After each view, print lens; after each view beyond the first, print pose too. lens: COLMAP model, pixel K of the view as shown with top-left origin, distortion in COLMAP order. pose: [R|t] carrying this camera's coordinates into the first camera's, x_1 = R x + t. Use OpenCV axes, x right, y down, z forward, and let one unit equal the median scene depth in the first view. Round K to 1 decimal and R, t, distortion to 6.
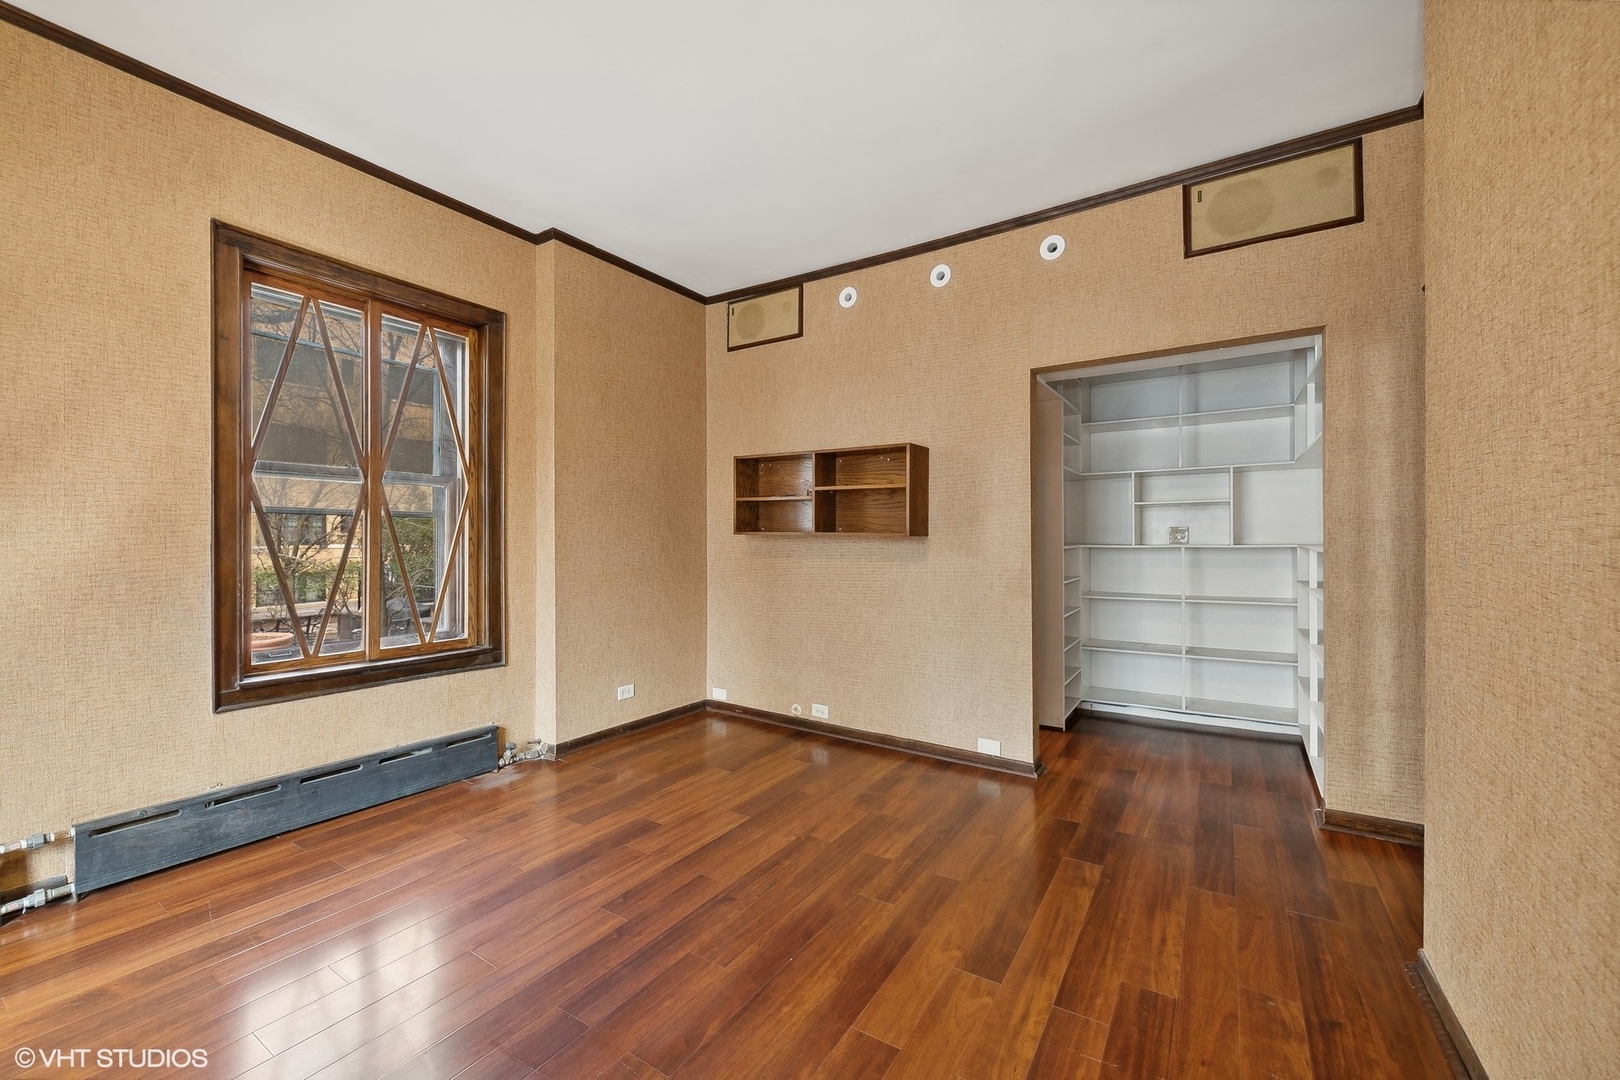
lens RADIAL K [[644.3, 0, 809.1], [0, 644.3, 534.9], [0, 0, 1]] dist [0.000610, -0.001718]
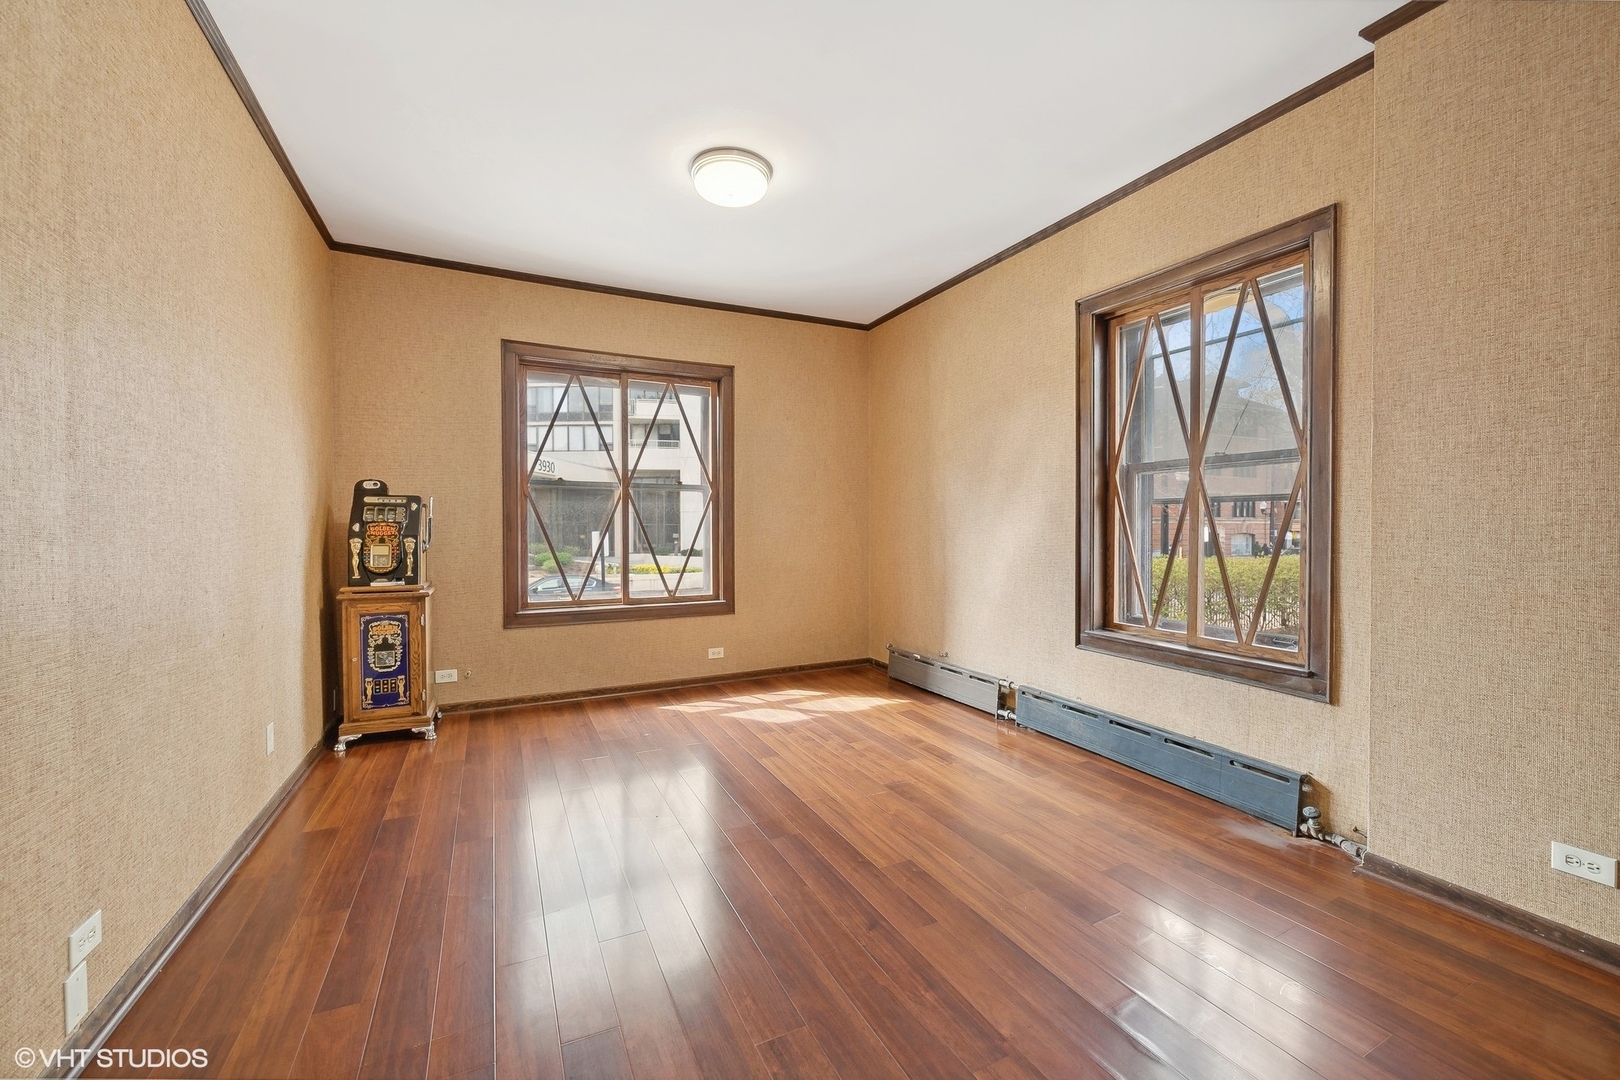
lens RADIAL K [[644.3, 0, 811.1], [0, 644.3, 542.0], [0, 0, 1]] dist [0.000610, -0.001718]
pose [[-0.520659, 0.021277, -0.853500, 0.594401], [0.007799, 0.999766, 0.020165, 0.007168], [0.853729, 0.003843, -0.520703, 1.217134]]
